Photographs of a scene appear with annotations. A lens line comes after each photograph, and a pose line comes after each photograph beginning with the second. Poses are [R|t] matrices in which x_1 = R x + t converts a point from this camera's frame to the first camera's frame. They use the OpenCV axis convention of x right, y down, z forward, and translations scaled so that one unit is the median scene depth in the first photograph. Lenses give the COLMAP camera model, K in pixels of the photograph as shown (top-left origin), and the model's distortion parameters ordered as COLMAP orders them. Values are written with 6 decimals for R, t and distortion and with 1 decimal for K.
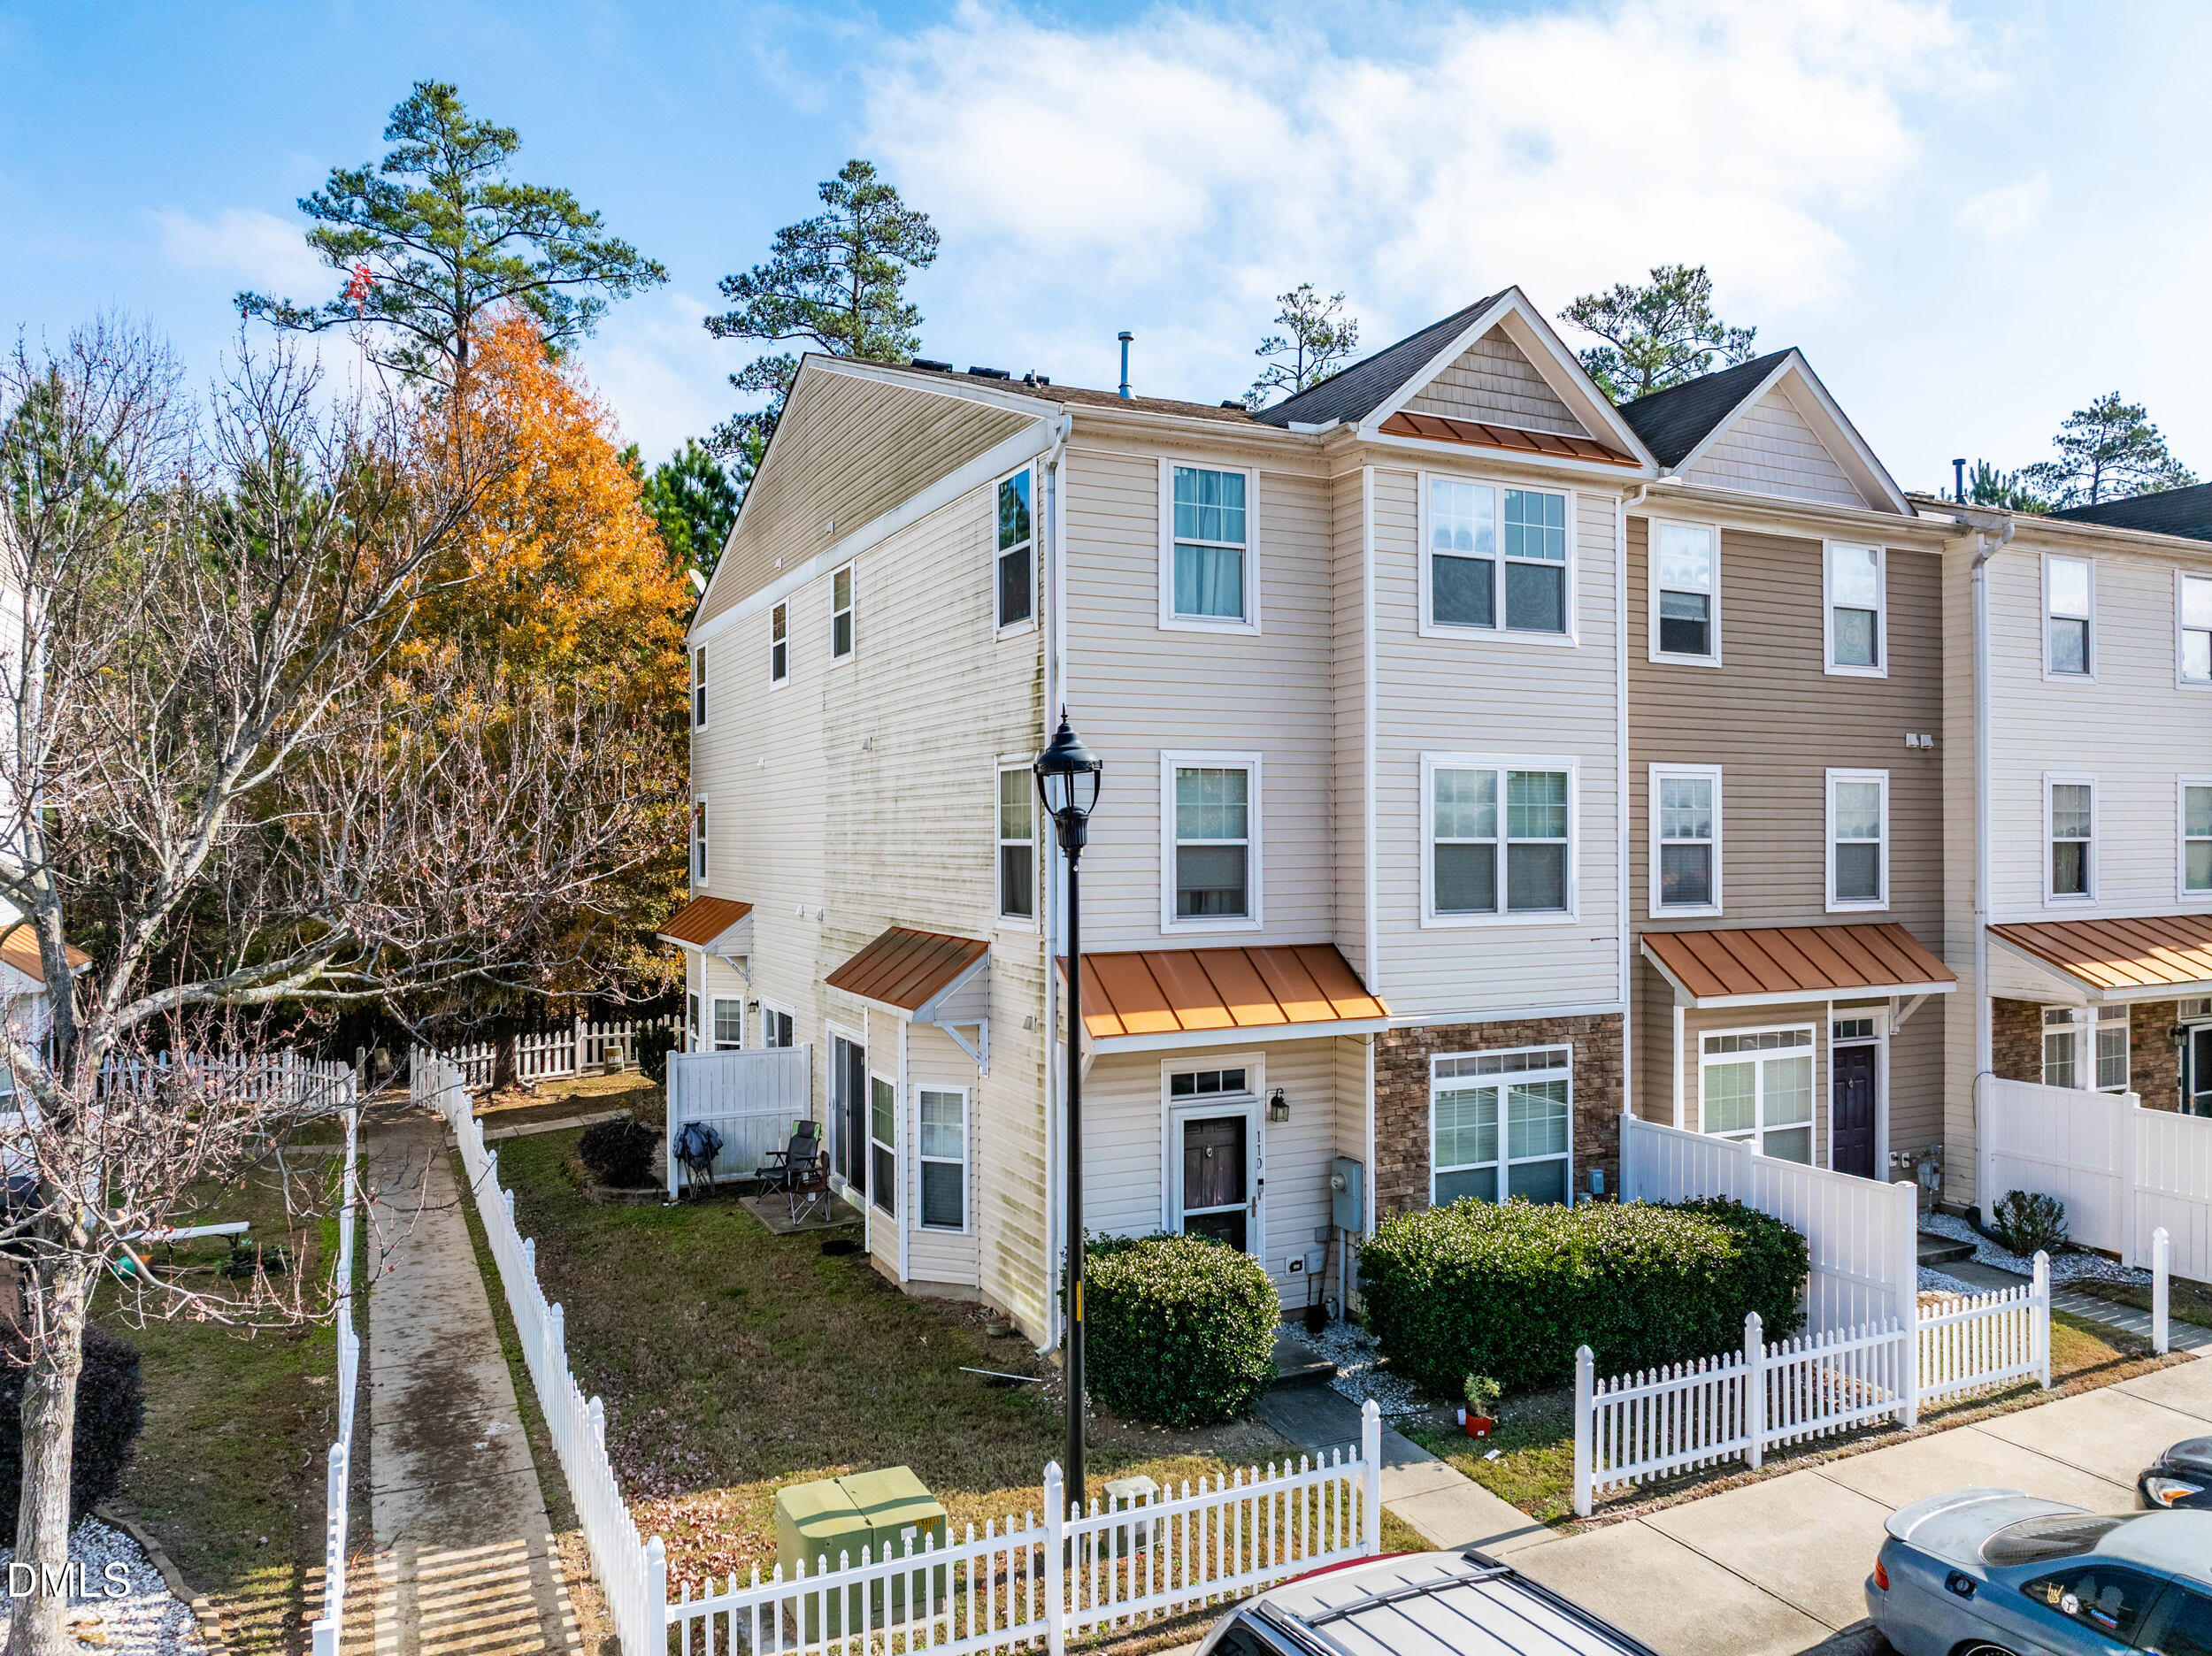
lens RADIAL K [[1544.5, 0, 1102.7], [0, 1544.5, 826.2], [0, 0, 1]] dist [-0.021113, 0.011423]
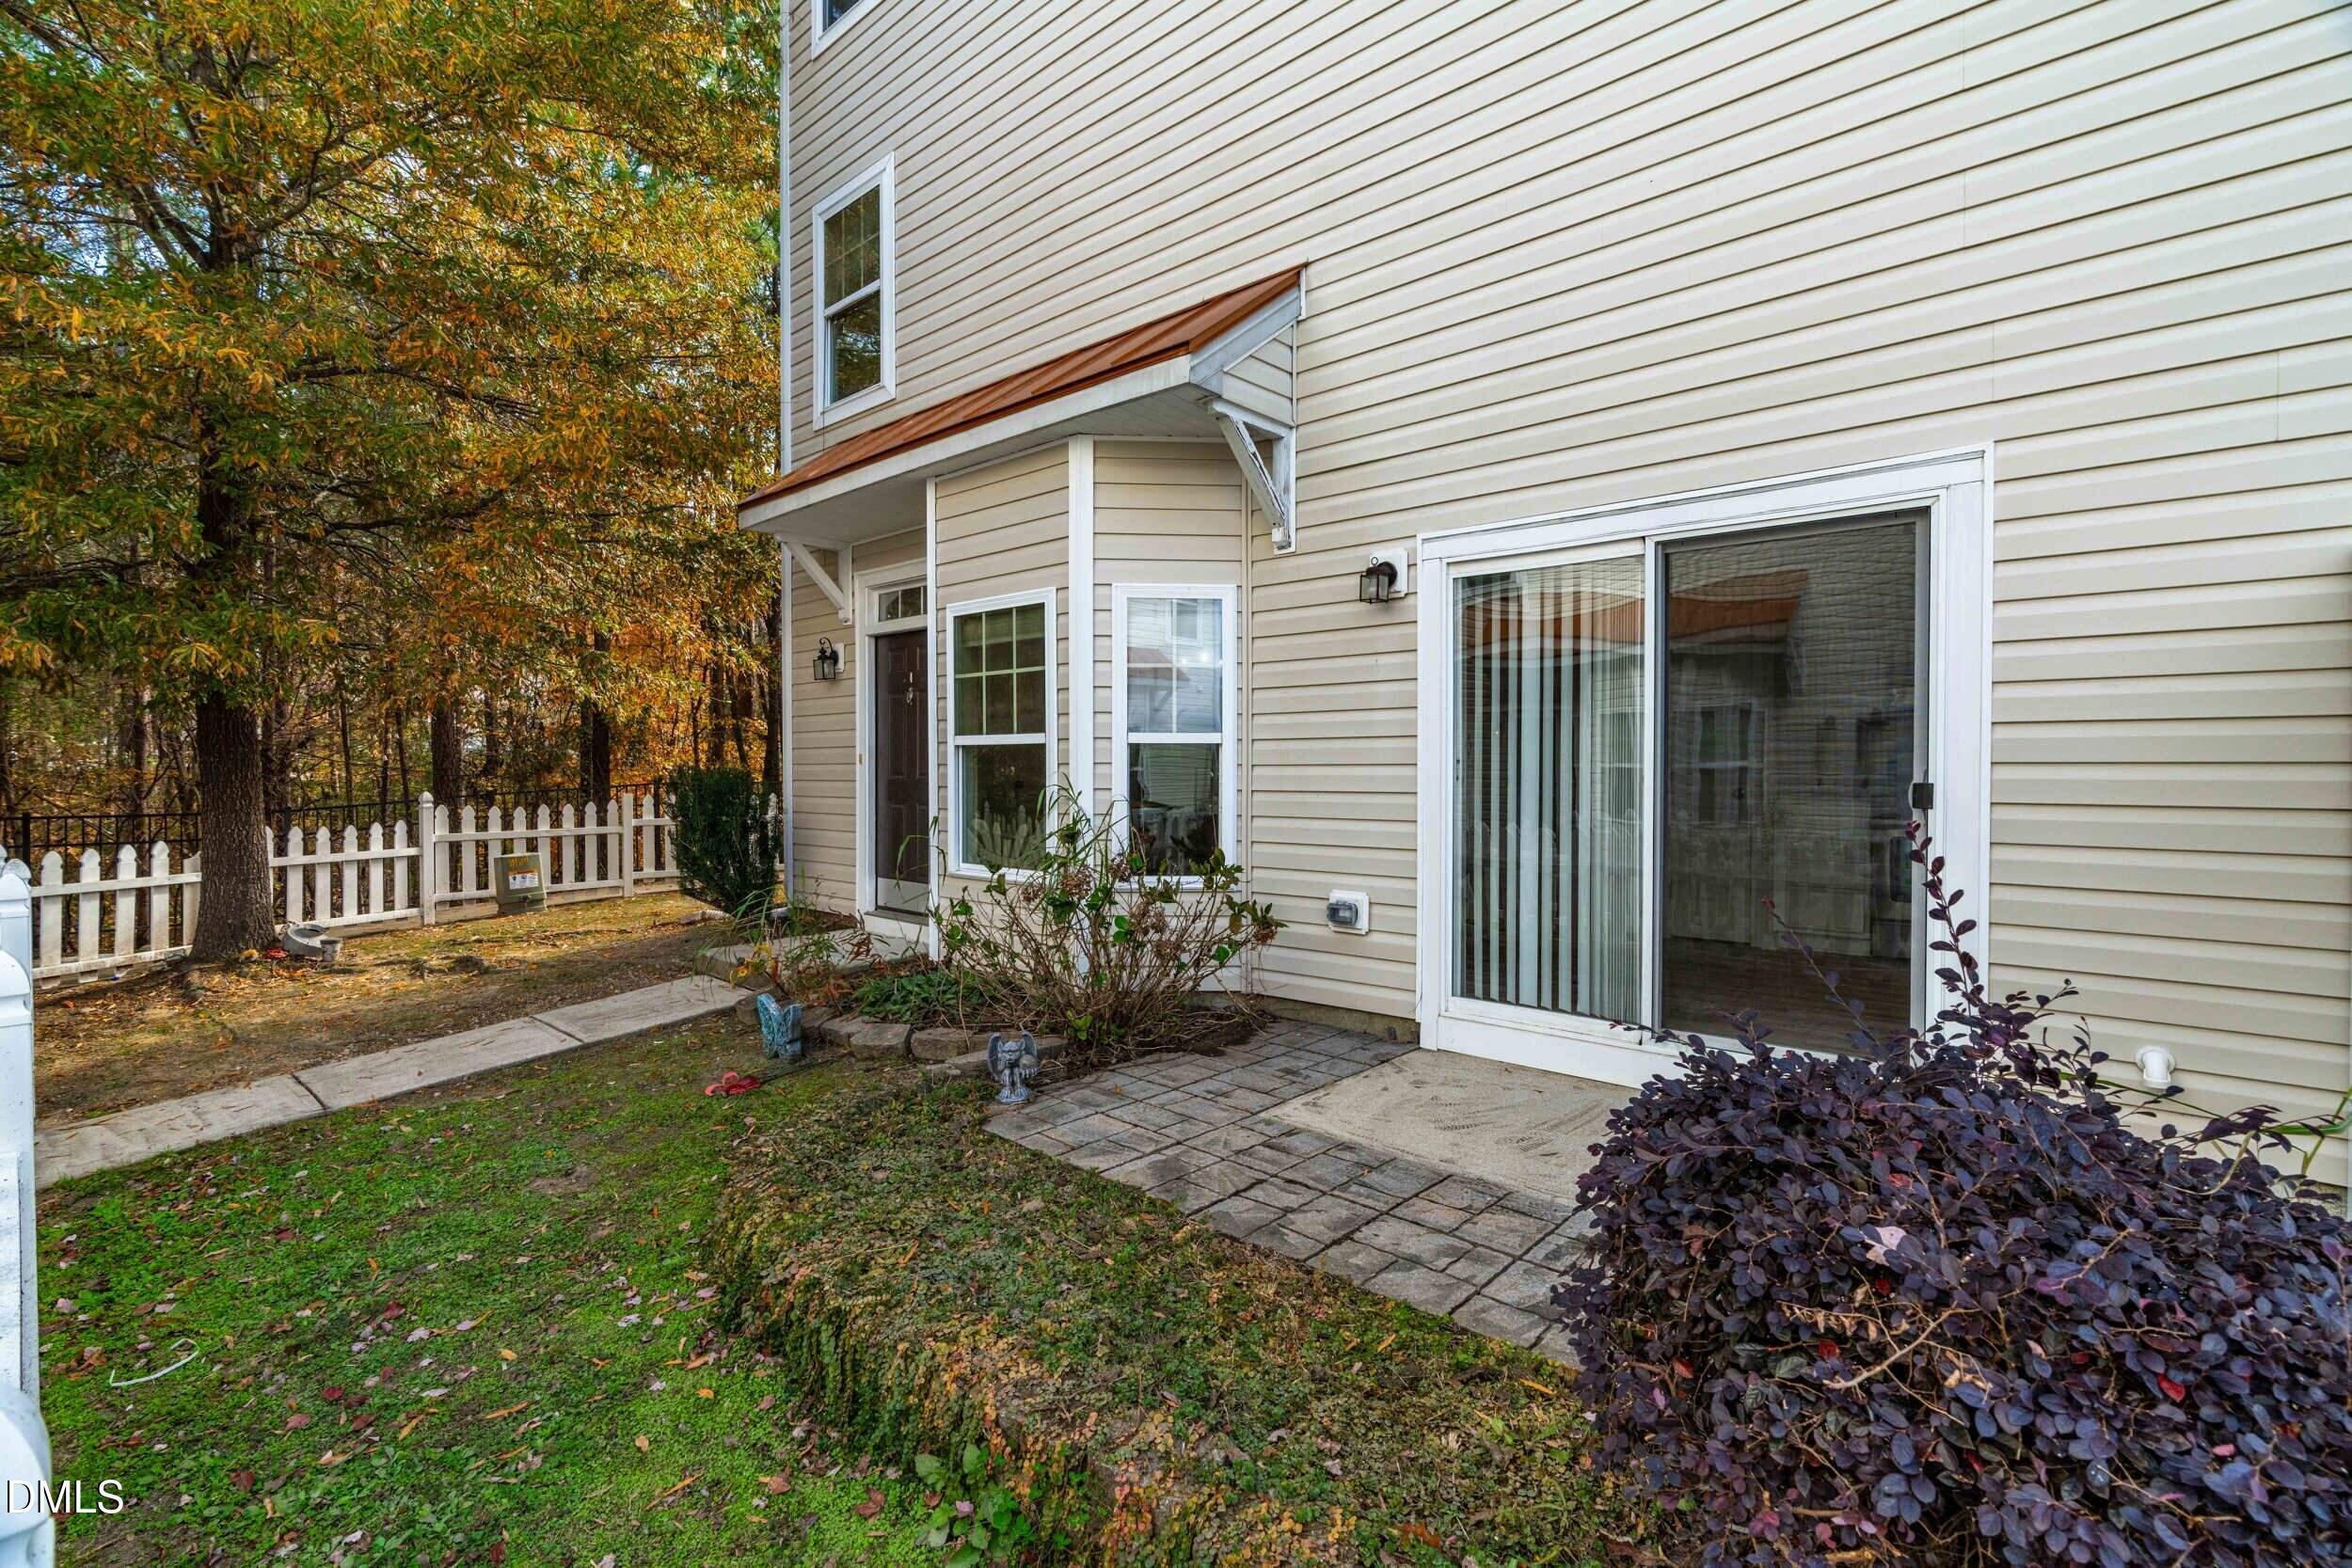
lens RADIAL K [[1067.1, 0, 1177.3], [0, 1067.1, 772.8], [0, 0, 1]] dist [0.002859, -0.000041]
pose [[0.930637, -0.006206, 0.365890, -0.491846], [-0.003450, 0.999663, 0.025729, 0.215444], [-0.365926, -0.025207, 0.930302, 1.231631]]
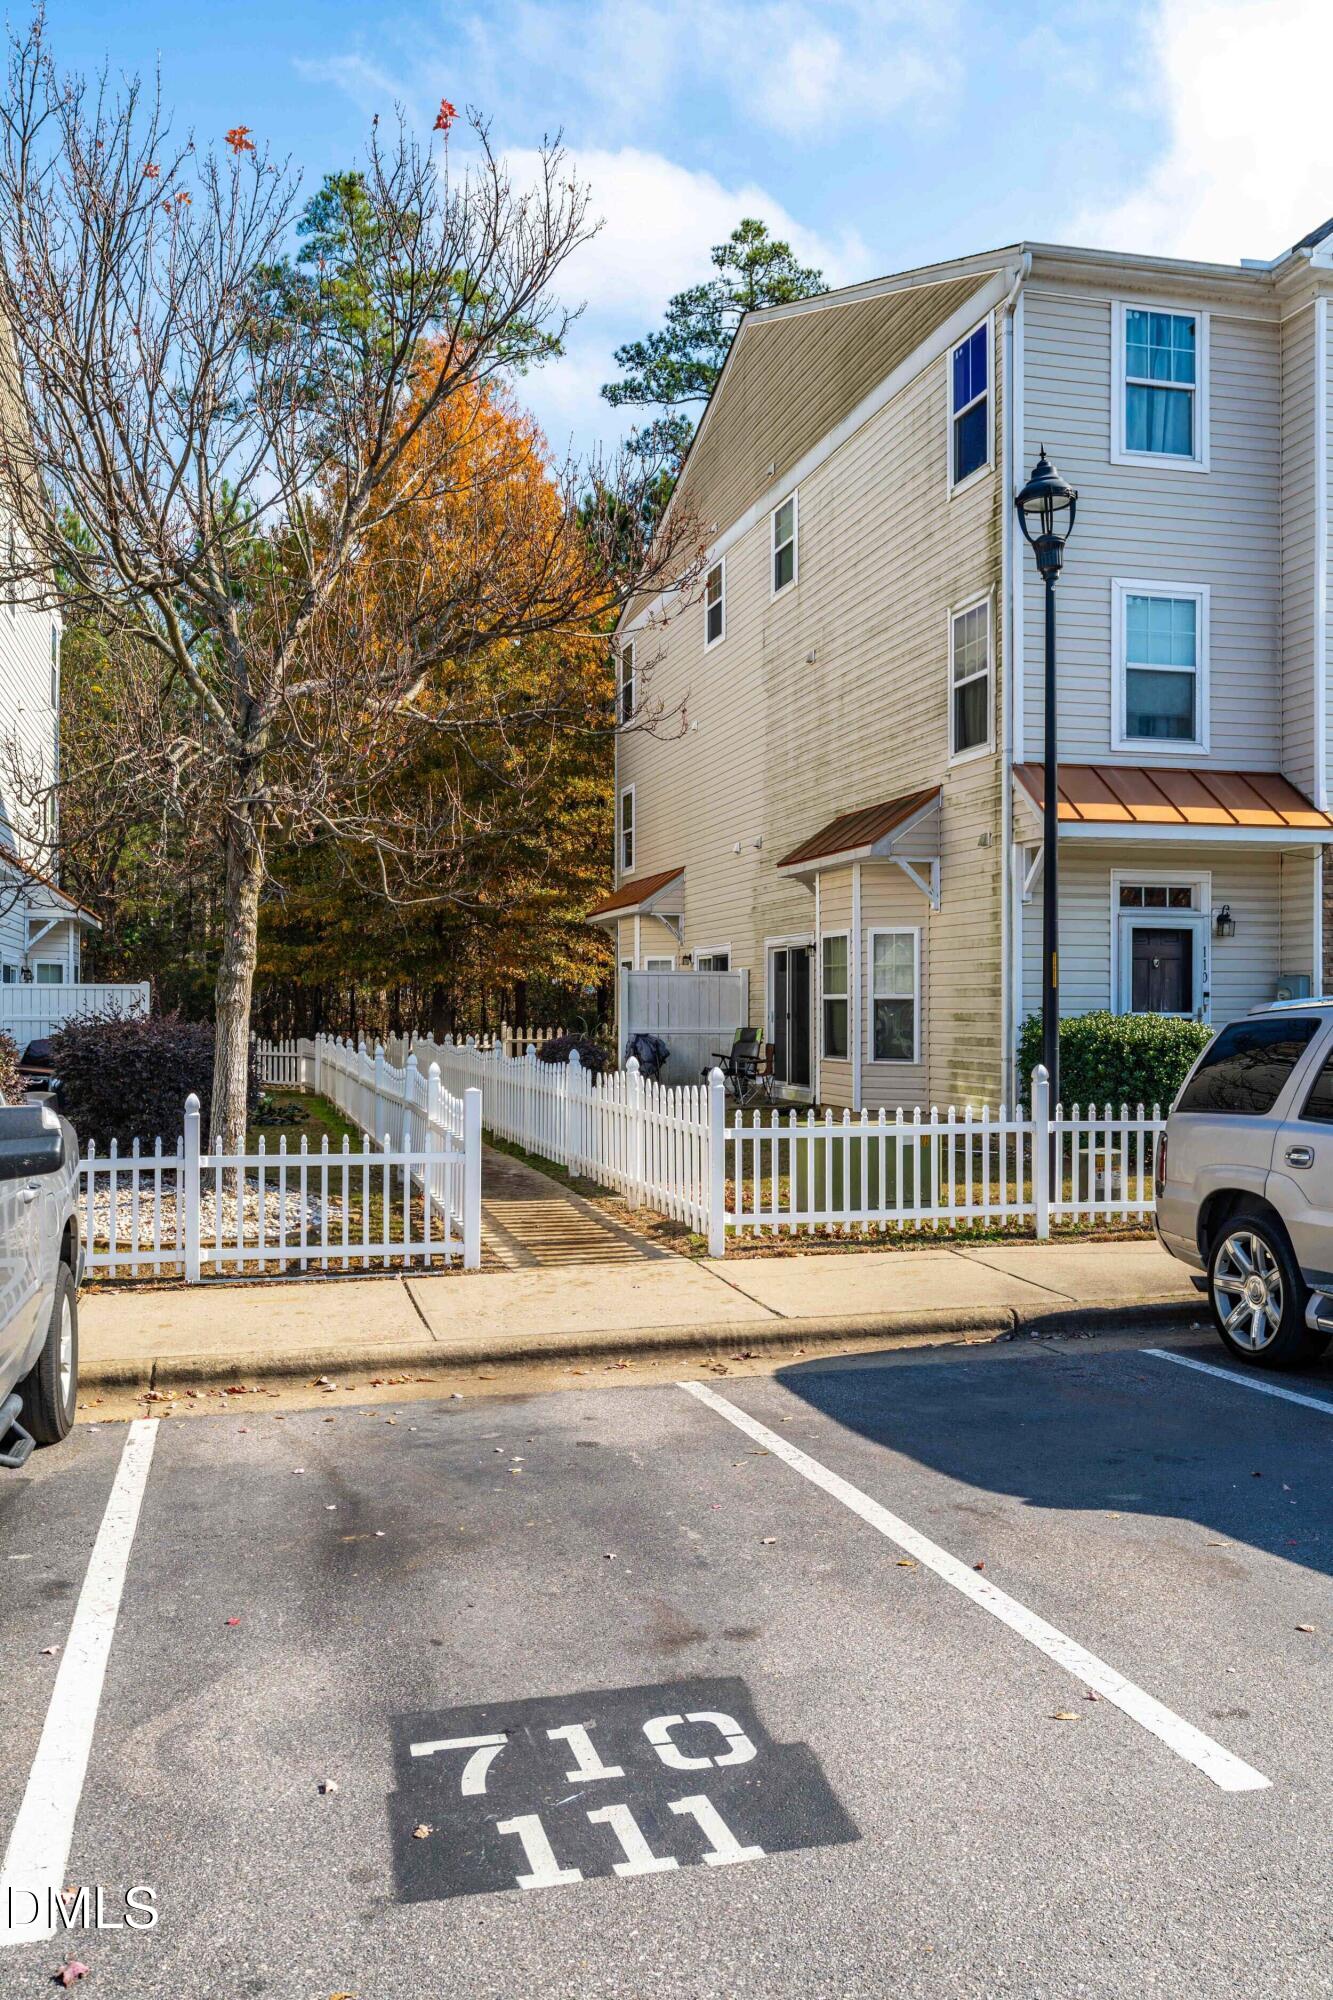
lens RADIAL K [[1633.5, 0, 671.0], [0, 1633.5, 1003.5], [0, 0, 1]] dist [0.009480, 0.003981]
pose [[0.982349, 0.003720, -0.187020, -0.041602], [-0.001930, 0.999951, 0.009752, 0.199155], [0.187047, -0.009219, 0.982308, -0.141081]]
